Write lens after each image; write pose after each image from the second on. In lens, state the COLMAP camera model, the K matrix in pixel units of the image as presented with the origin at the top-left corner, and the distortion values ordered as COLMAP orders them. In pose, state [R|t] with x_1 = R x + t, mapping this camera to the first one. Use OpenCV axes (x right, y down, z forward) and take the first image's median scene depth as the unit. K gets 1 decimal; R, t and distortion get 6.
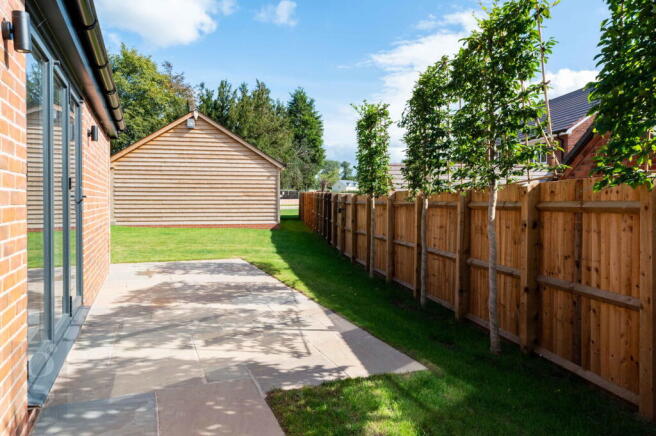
lens RADIAL K [[462.9, 0, 328.5], [0, 462.9, 213.9], [0, 0, 1]] dist [-0.004826, 0.000826]
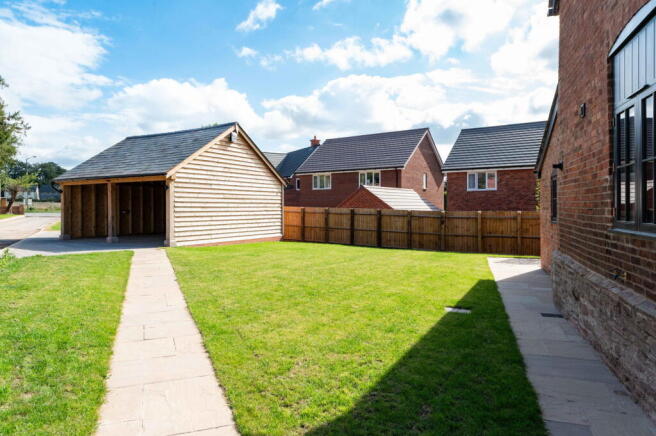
lens RADIAL K [[423.1, 0, 326.7], [0, 423.1, 218.1], [0, 0, 1]] dist [0.002127, 0.000214]
pose [[0.652477, -0.020264, 0.757537, -0.845452], [0.021805, 0.999731, 0.007961, -0.027781], [-0.757494, 0.011324, 0.652743, 0.272408]]
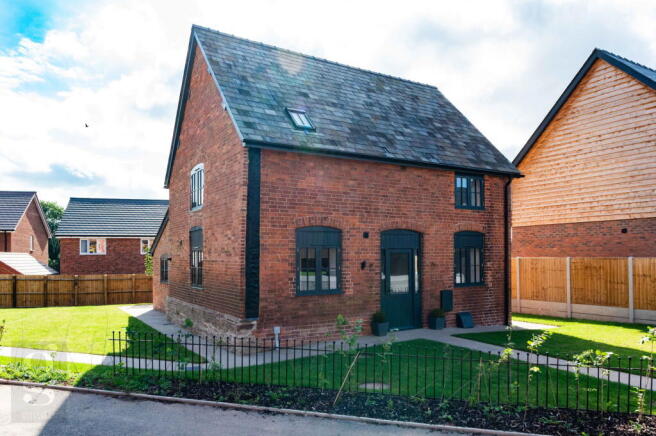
lens RADIAL K [[462.9, 0, 326.8], [0, 462.9, 218.8], [0, 0, 1]] dist [-0.004826, 0.000826]
pose [[-0.177696, 0.082232, 0.980644, -2.137489], [0.033724, 0.996426, -0.077445, -0.111608], [-0.983507, 0.019310, -0.179834, 0.139835]]
